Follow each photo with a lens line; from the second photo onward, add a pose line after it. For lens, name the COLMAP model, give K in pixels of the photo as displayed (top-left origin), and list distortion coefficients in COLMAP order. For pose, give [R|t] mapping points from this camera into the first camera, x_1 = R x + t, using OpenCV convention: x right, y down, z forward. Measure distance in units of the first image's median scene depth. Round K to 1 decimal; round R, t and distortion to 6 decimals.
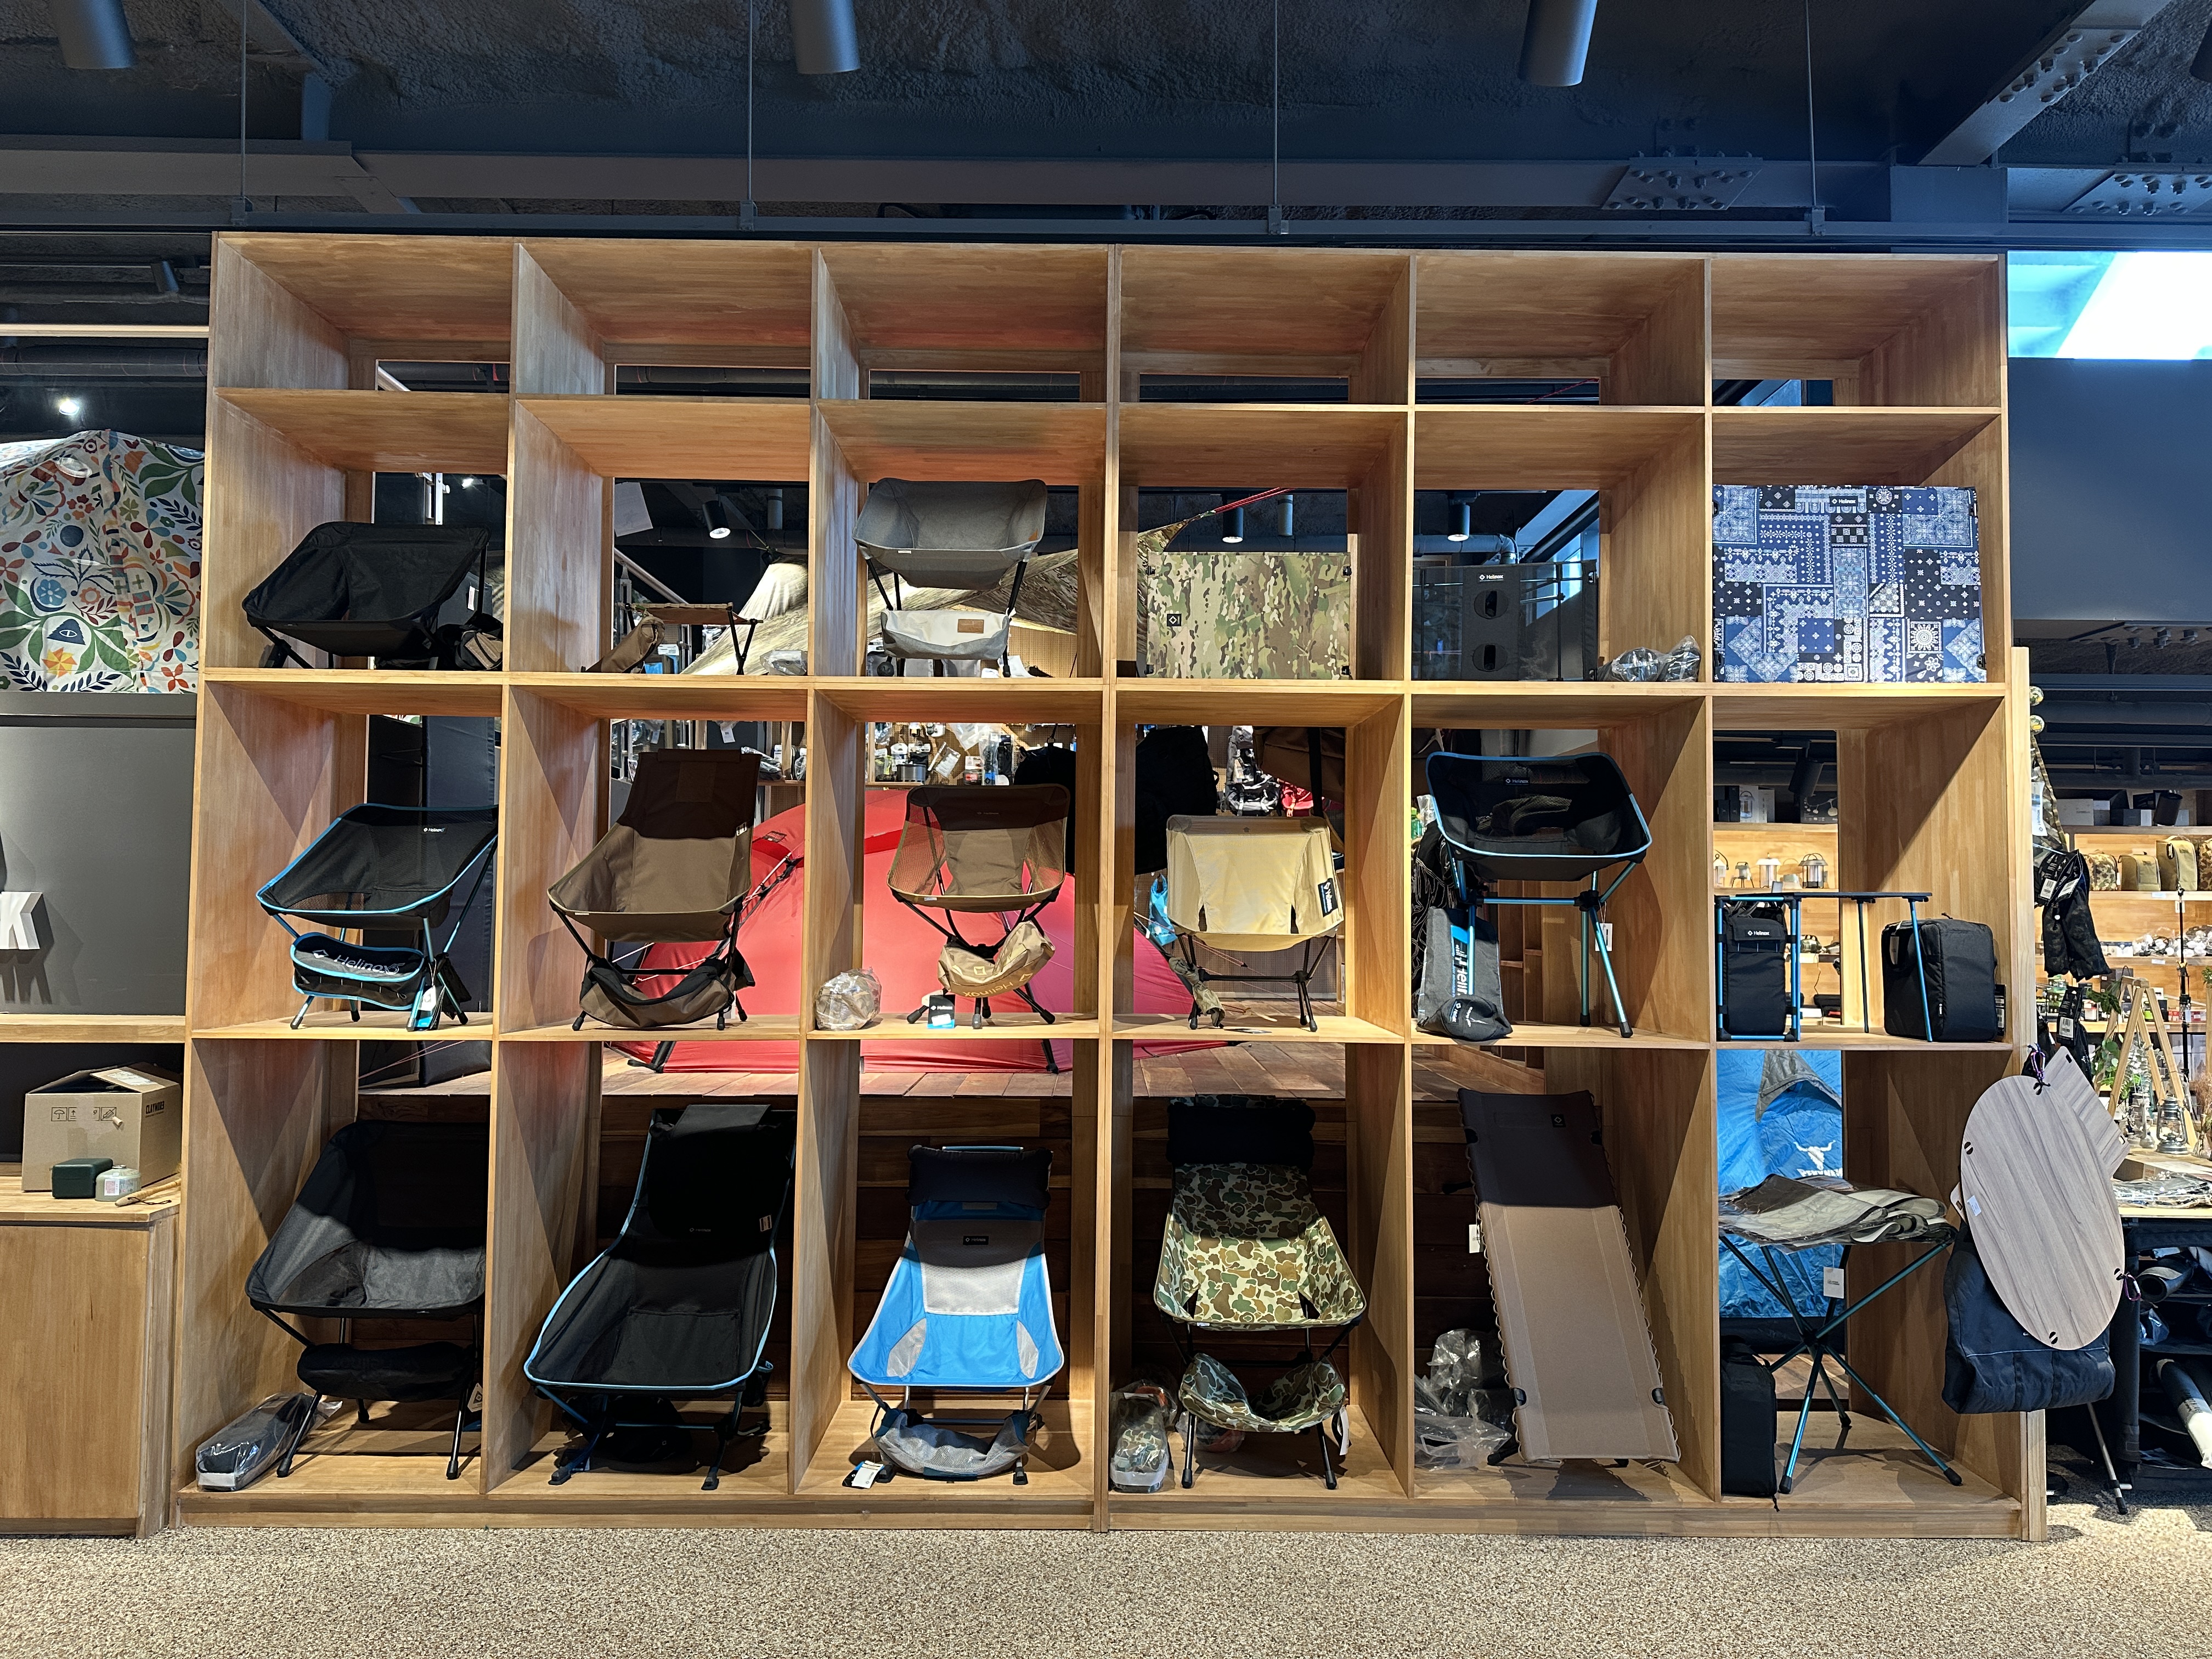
lens RADIAL K [[1552.6, 0, 1103.5], [0, 1552.6, 842.3], [0, 0, 1]] dist [0.025059, -0.019485]
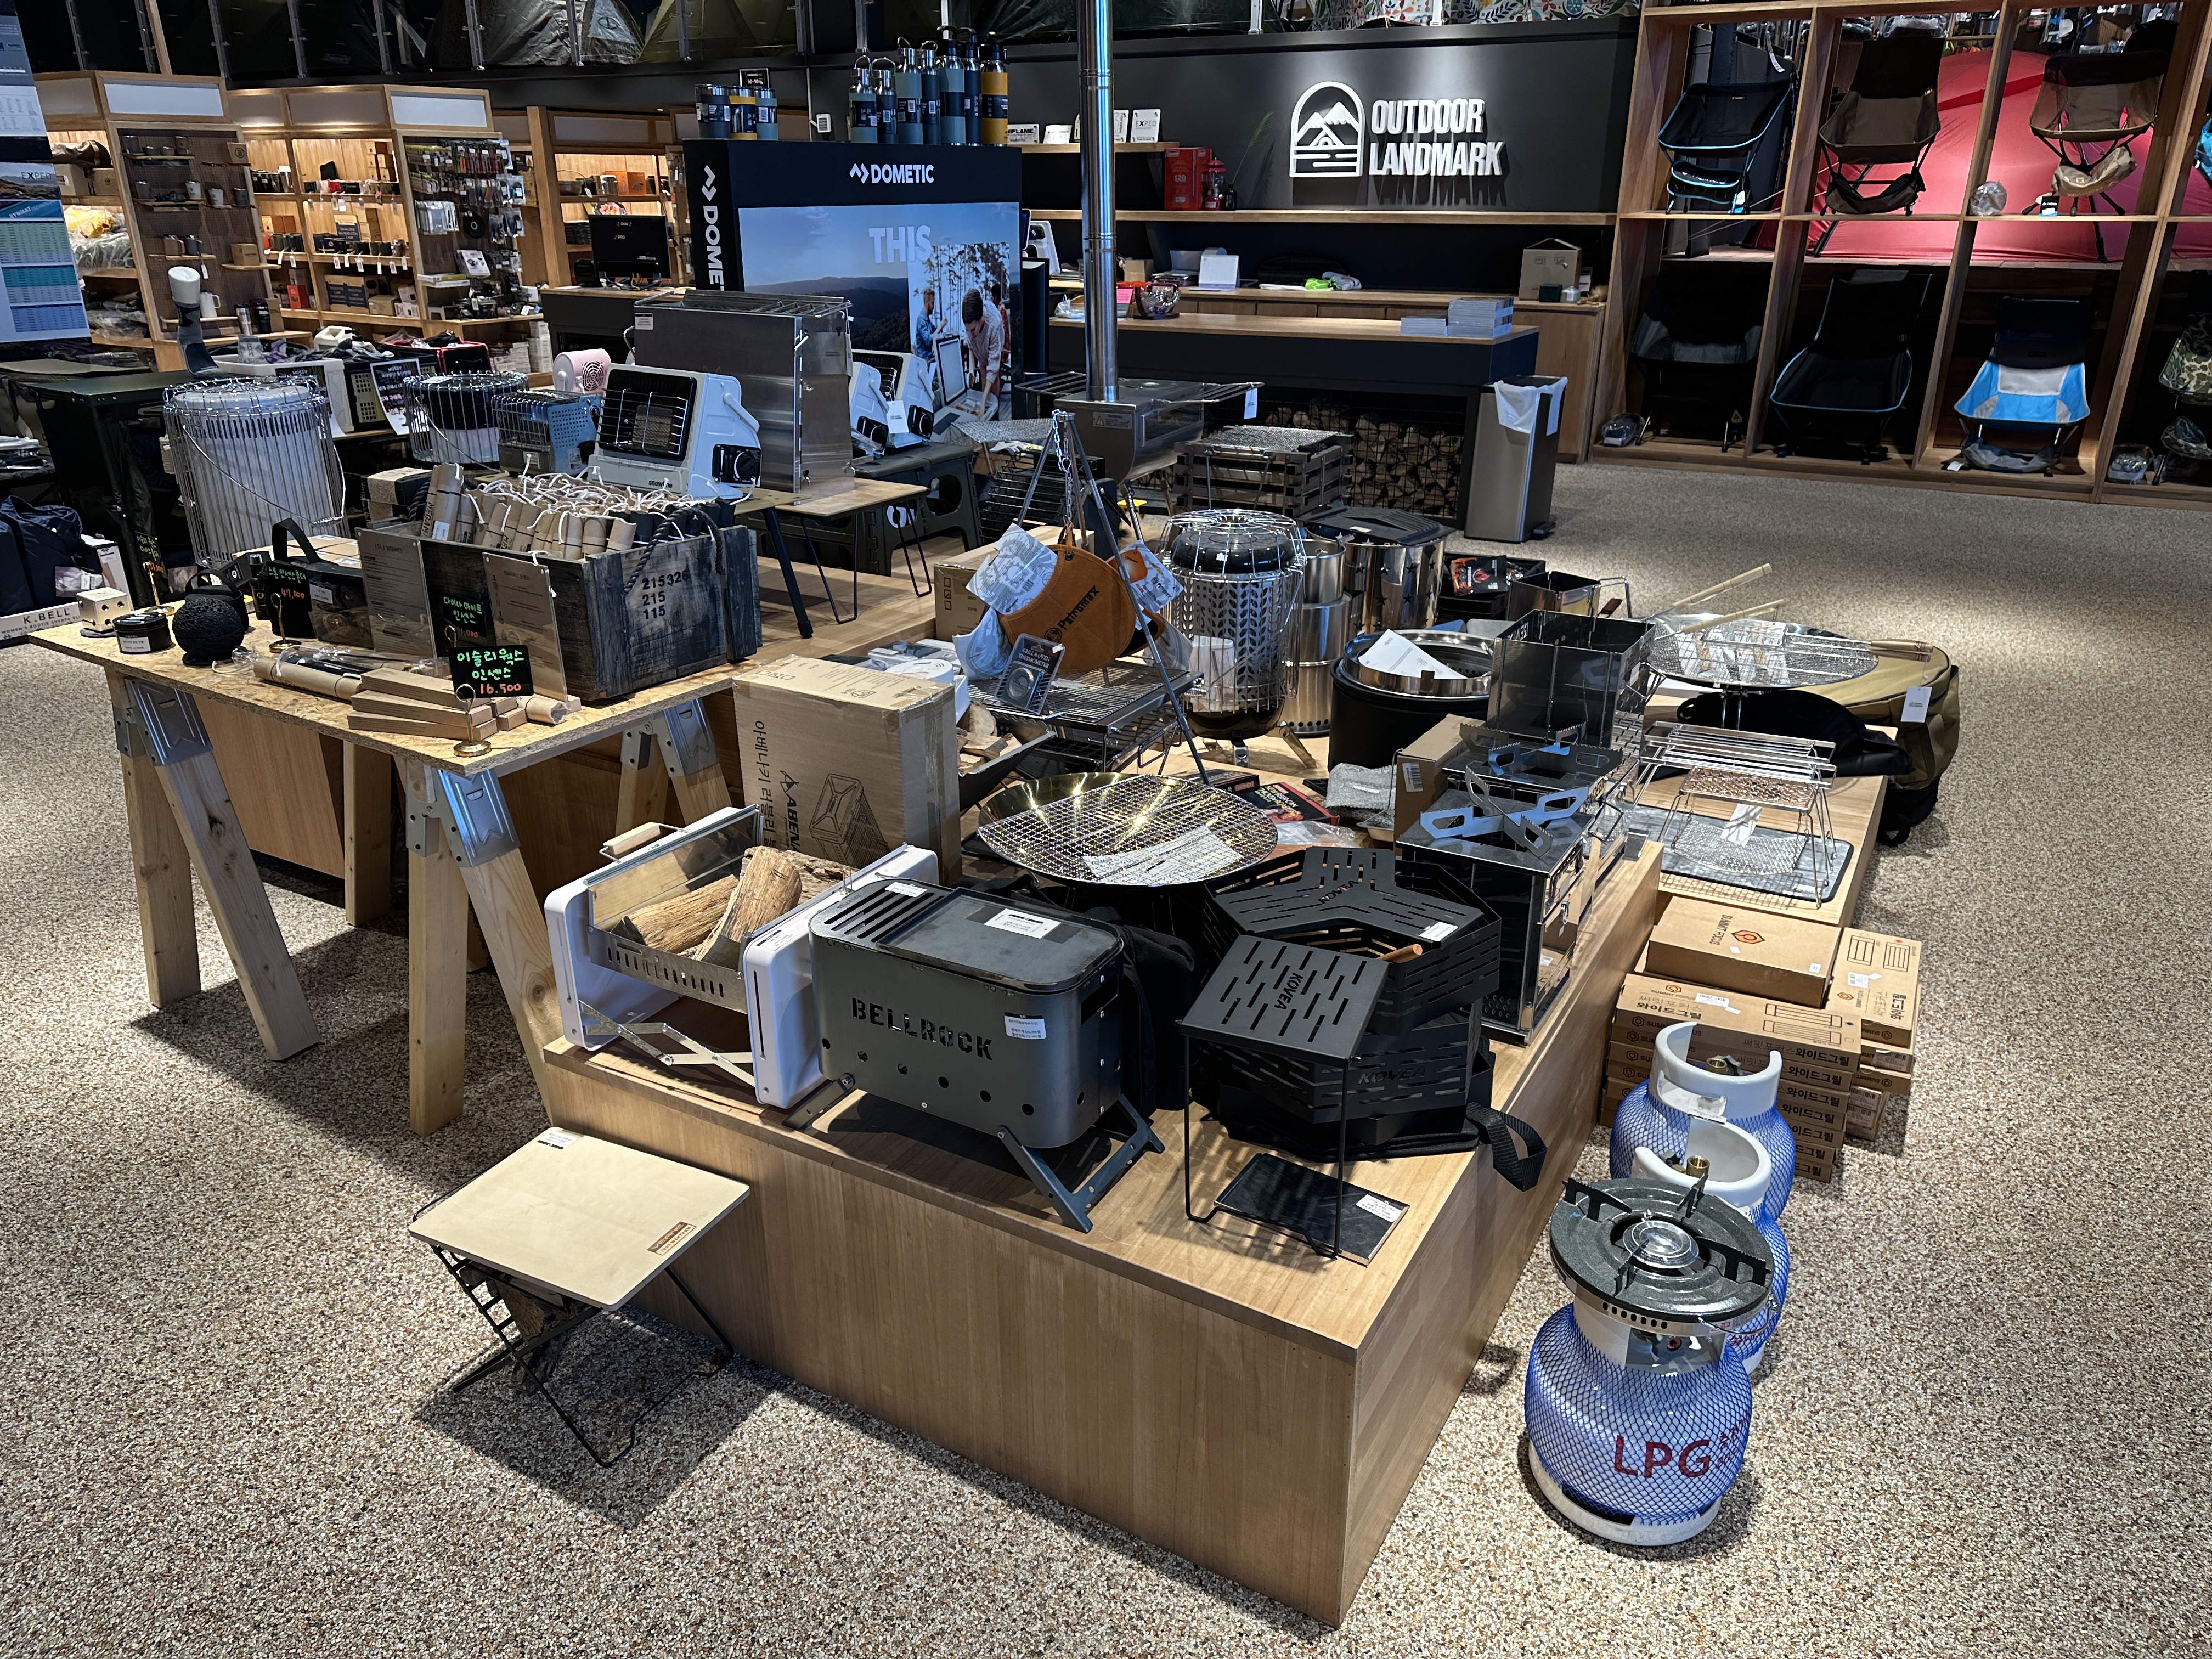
lens RADIAL K [[1552.6, 0, 1097.0], [0, 1552.6, 823.6], [0, 0, 1]] dist [0.025059, -0.019485]
pose [[0.860130, 0.186693, -0.474682, -0.059900], [0.030268, 0.910290, 0.412864, -0.012646], [0.509177, -0.369484, 0.777316, -1.050186]]
